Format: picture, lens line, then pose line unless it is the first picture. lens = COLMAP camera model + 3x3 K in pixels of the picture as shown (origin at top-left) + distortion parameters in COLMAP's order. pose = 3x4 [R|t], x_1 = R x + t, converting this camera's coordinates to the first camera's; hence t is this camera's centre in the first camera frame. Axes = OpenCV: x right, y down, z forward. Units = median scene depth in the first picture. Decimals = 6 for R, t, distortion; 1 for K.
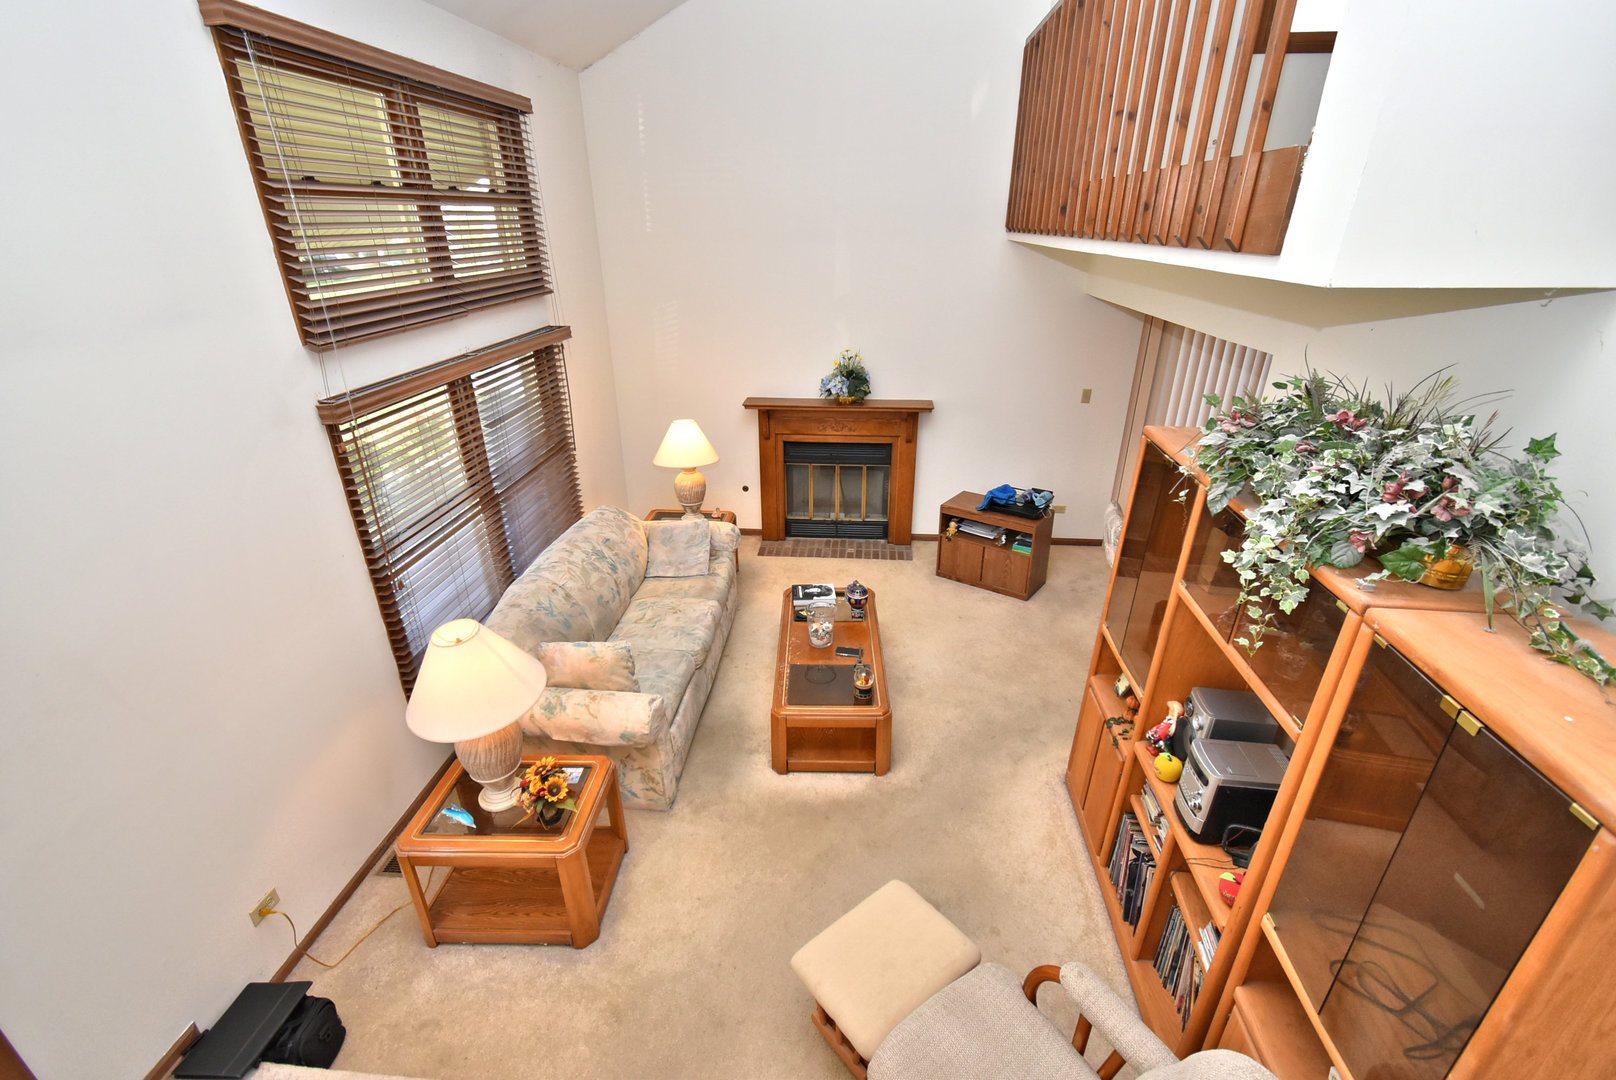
lens RADIAL K [[717.4, 0, 807.2], [0, 717.4, 552.6], [0, 0, 1]] dist [0.004112, -0.001798]
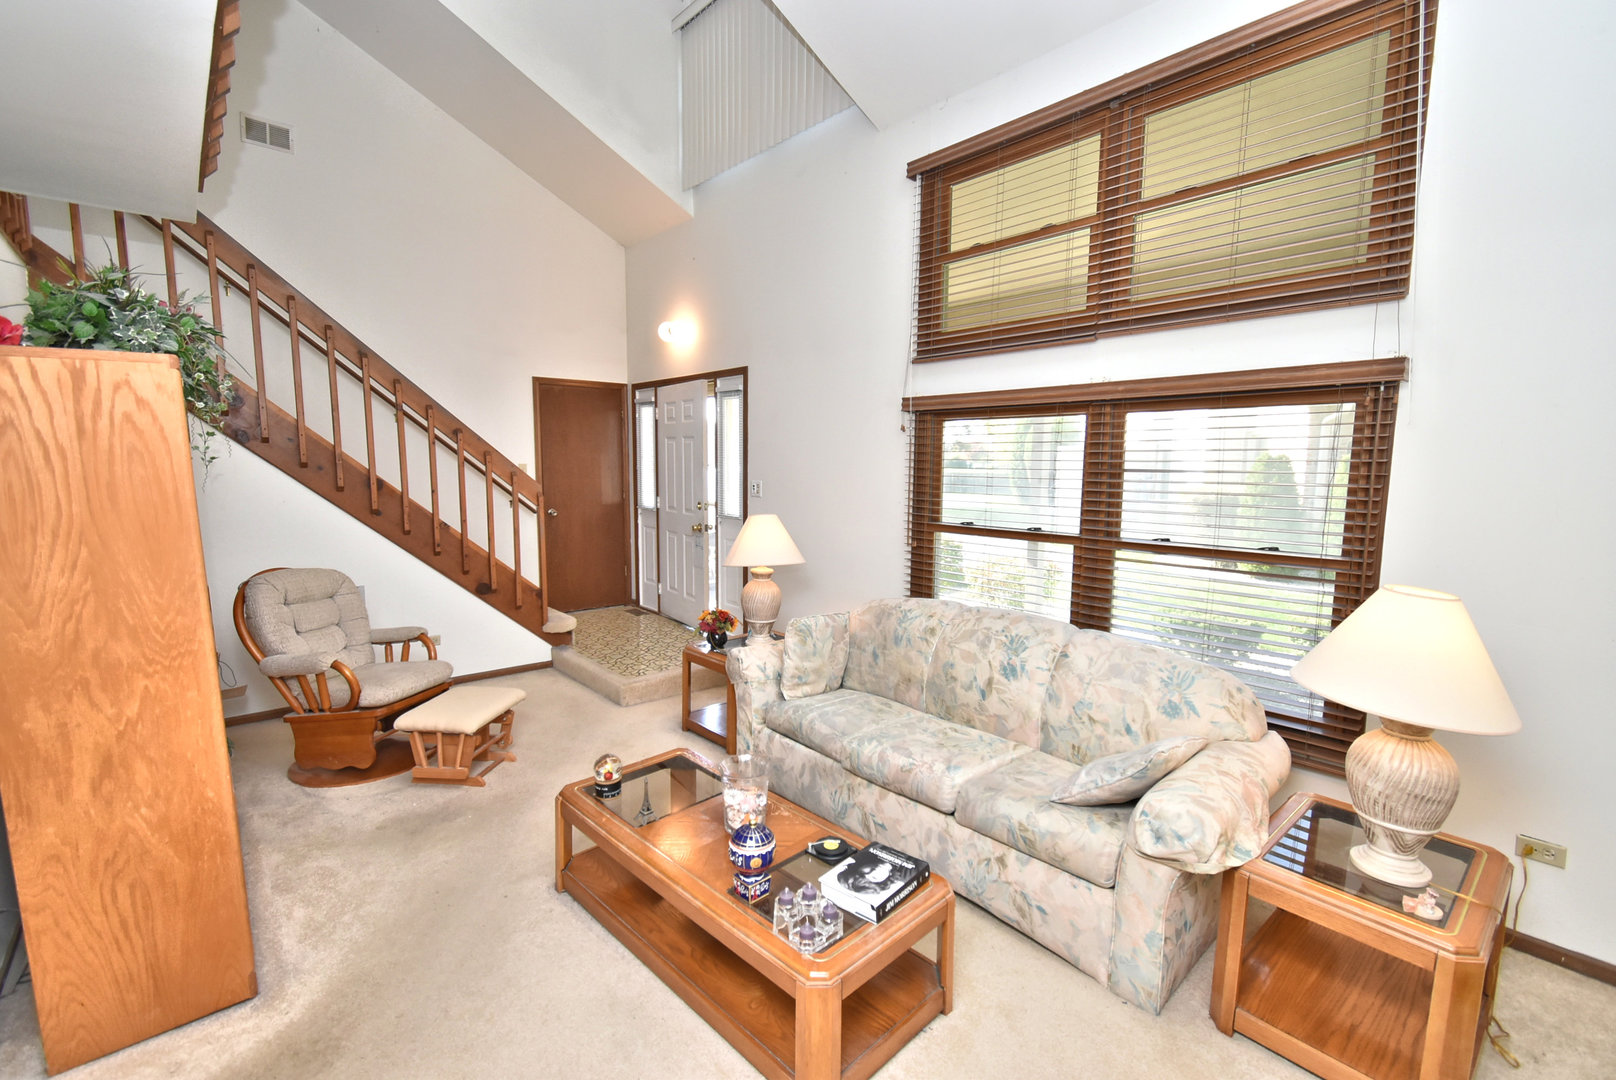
lens RADIAL K [[717.4, 0, 817.4], [0, 717.4, 551.3], [0, 0, 1]] dist [0.004112, -0.001798]
pose [[-0.691050, 0.094249, -0.716636, 0.366900], [-0.307824, 0.858684, 0.409764, -0.317036], [0.653984, 0.503765, -0.564381, 1.230583]]
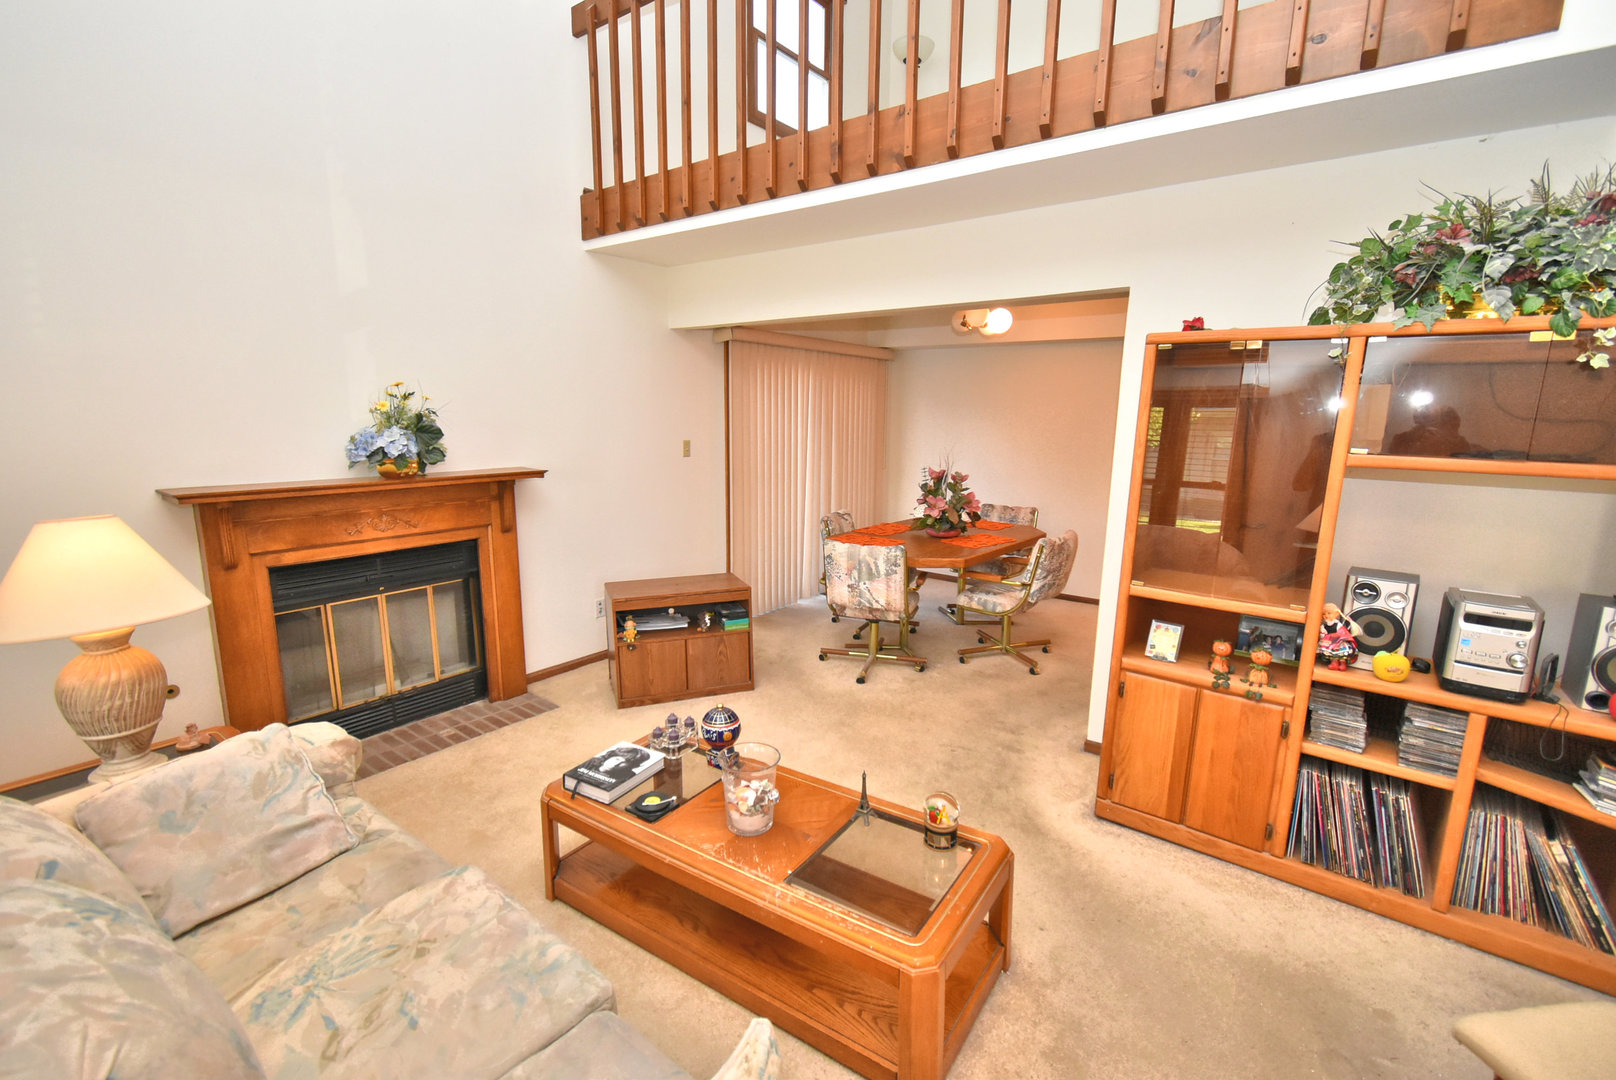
lens RADIAL K [[717.4, 0, 809.6], [0, 717.4, 546.0], [0, 0, 1]] dist [0.004112, -0.001798]
pose [[0.540992, -0.150058, 0.827533, -0.346648], [0.342338, 0.938041, -0.053703, -0.018747], [-0.768201, 0.312349, 0.558843, 0.607588]]
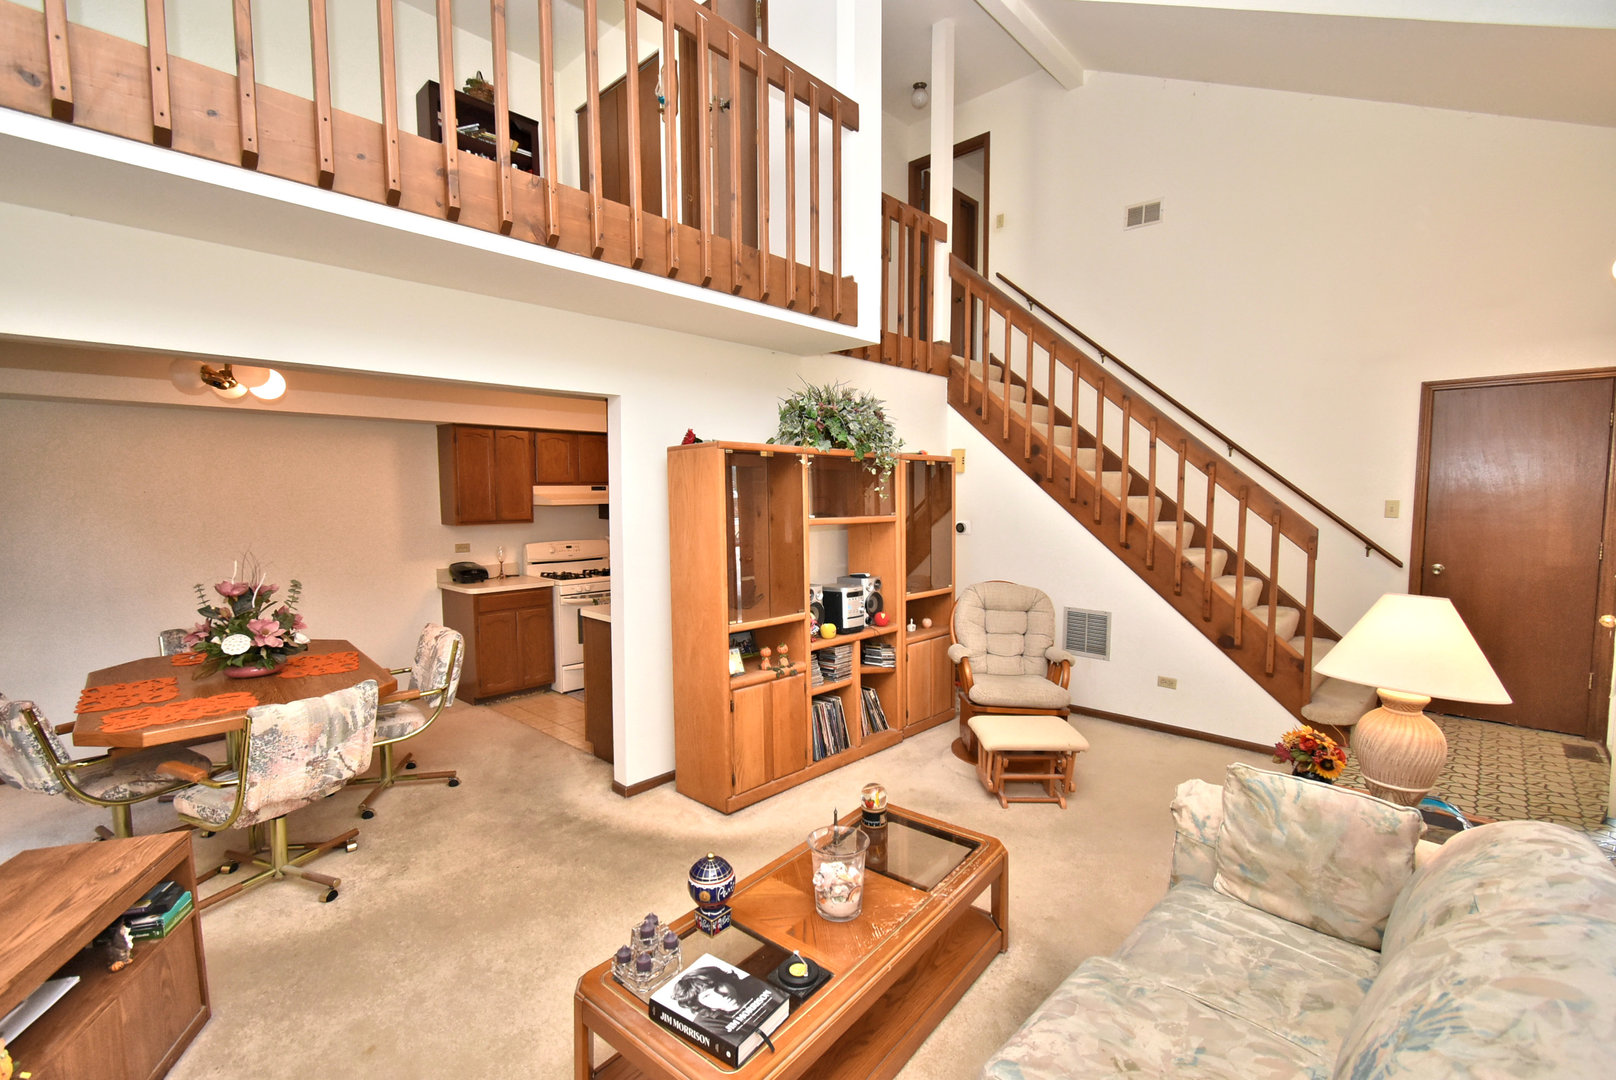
lens RADIAL K [[717.4, 0, 808.9], [0, 717.4, 544.5], [0, 0, 1]] dist [0.004112, -0.001798]
pose [[-0.783806, -0.042529, 0.619547, -0.268440], [0.266481, 0.878097, 0.397409, -0.310687], [-0.560924, 0.476590, -0.676925, 1.214204]]
